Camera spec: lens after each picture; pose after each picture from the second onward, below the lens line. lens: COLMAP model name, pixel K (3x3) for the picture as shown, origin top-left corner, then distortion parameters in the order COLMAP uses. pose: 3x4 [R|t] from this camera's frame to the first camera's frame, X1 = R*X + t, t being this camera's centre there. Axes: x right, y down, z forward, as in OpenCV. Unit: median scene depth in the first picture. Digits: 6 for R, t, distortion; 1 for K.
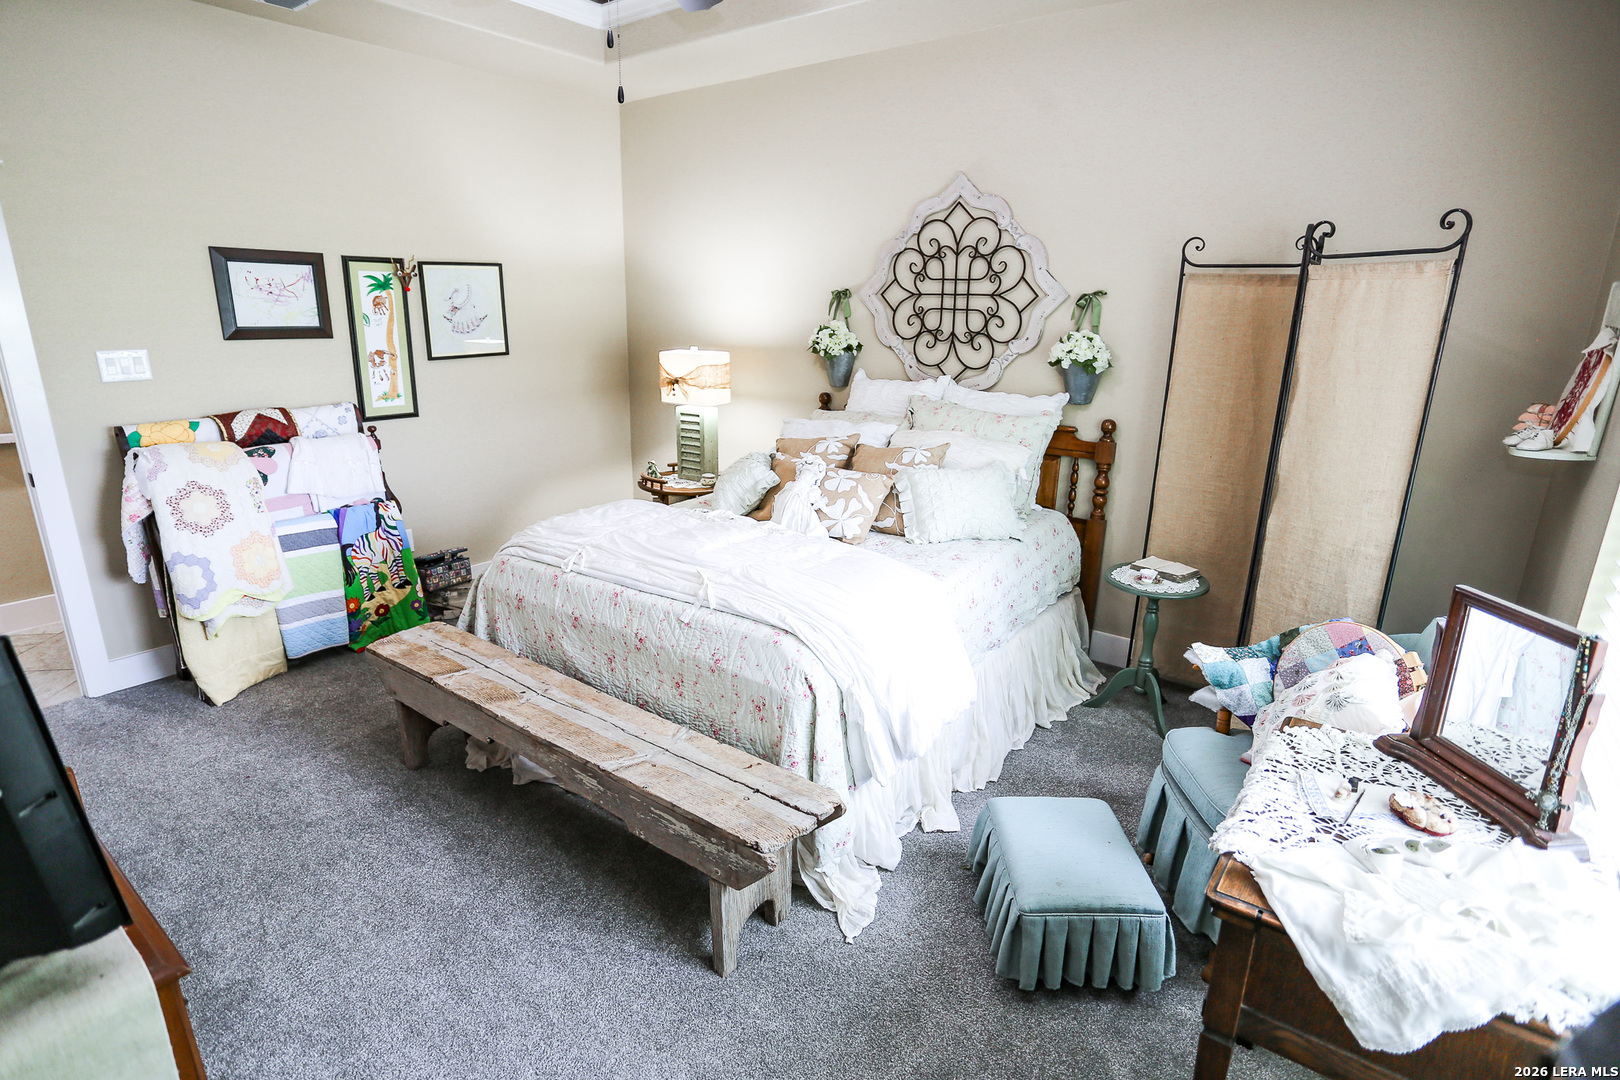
lens RADIAL K [[800.3, 0, 786.4], [0, 800.3, 545.1], [0, 0, 1]] dist [-0.069420, 0.027709]
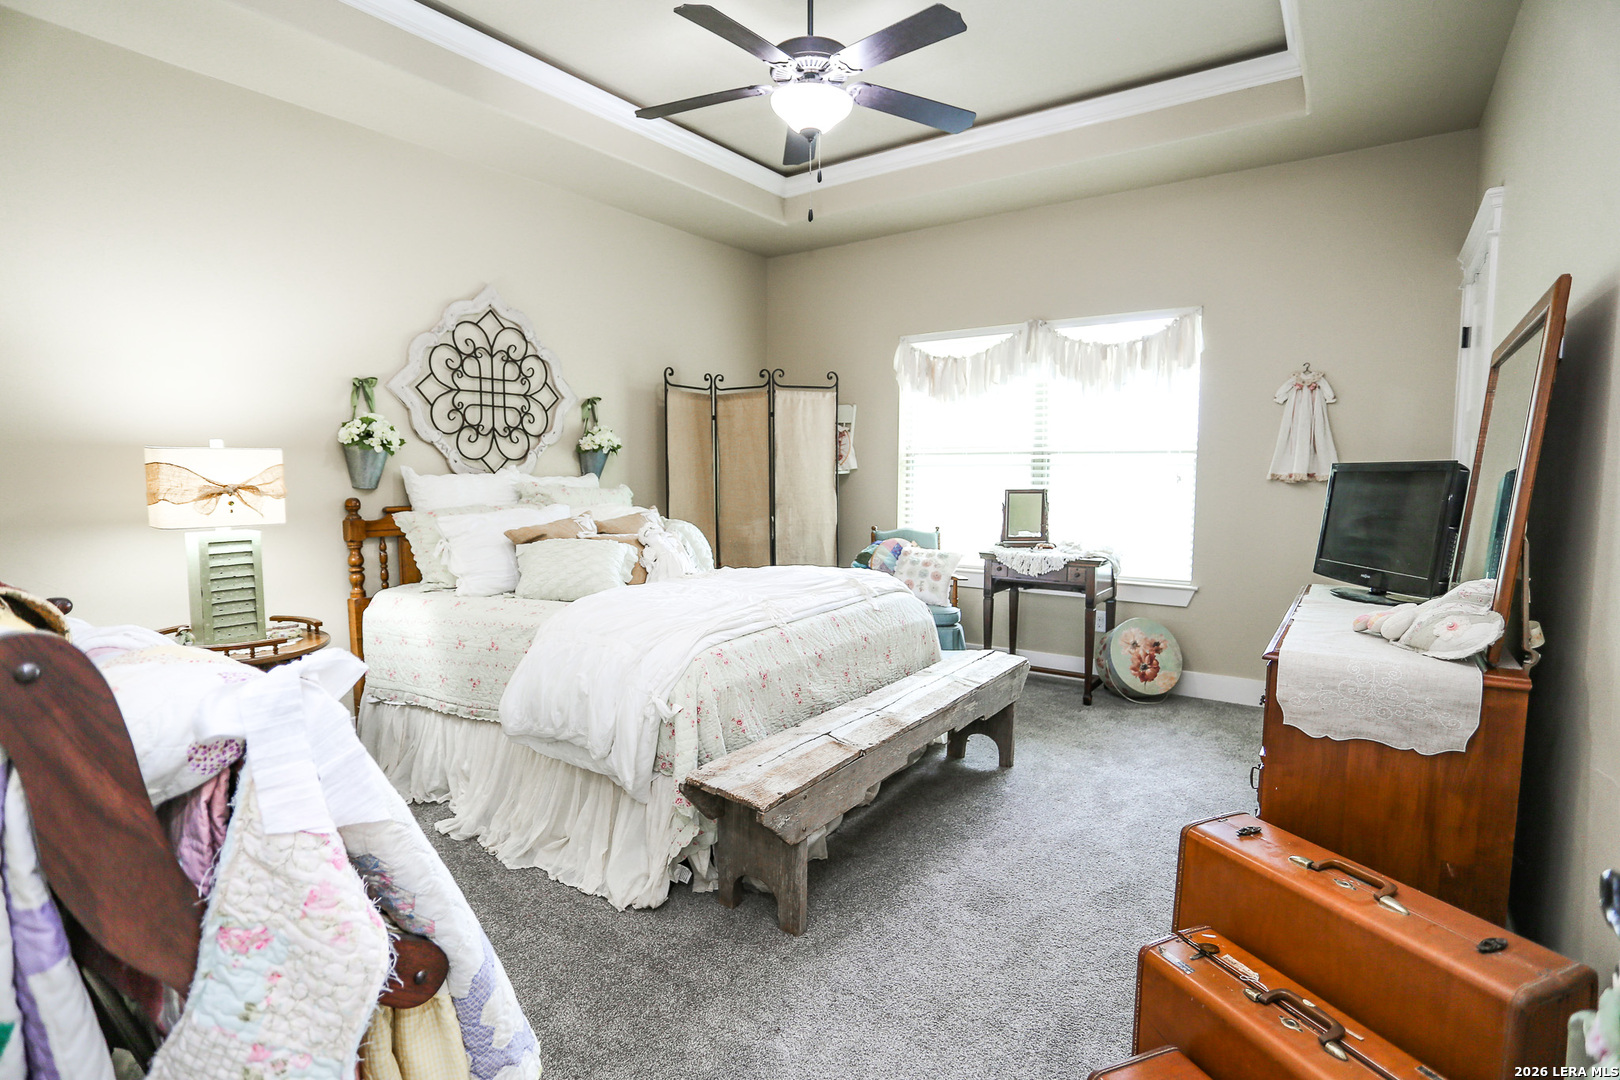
lens RADIAL K [[800.3, 0, 786.4], [0, 800.3, 545.1], [0, 0, 1]] dist [-0.069420, 0.027709]
pose [[-0.006063, -0.105191, 0.994434, -0.879349], [0.284908, 0.953053, 0.102550, -0.115449], [-0.958536, 0.283944, 0.024191, 0.650745]]
